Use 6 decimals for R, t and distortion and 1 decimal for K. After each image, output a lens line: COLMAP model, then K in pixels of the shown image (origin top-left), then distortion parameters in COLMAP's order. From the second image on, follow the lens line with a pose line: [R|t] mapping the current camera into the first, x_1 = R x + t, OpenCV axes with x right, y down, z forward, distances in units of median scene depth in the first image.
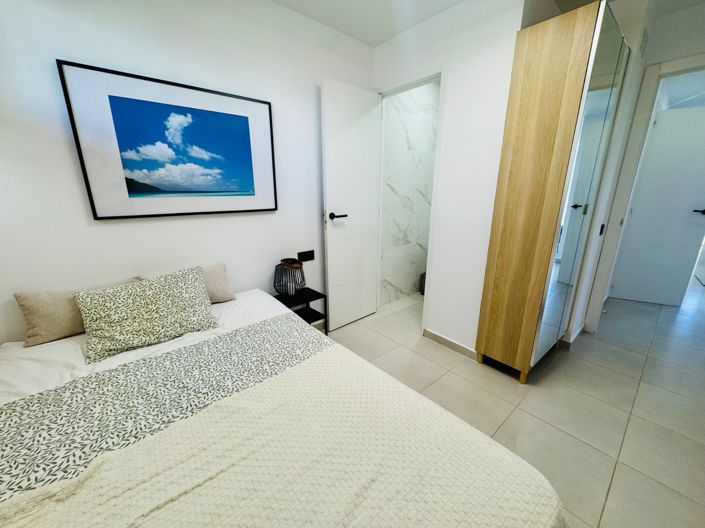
lens RADIAL K [[280.7, 0, 356.4], [0, 280.7, 264.8], [0, 0, 1]] dist [-0.003629, 0.000495]
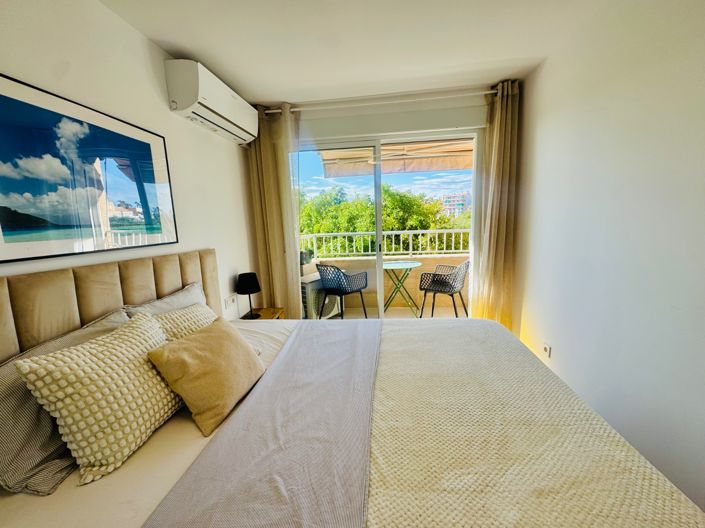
lens RADIAL K [[280.7, 0, 354.1], [0, 280.7, 265.6], [0, 0, 1]] dist [-0.003629, 0.000495]
pose [[0.711954, -0.141326, 0.687858, -0.657165], [0.218810, 0.975419, -0.026067, 0.004794], [-0.667266, 0.169069, 0.725377, 0.053414]]
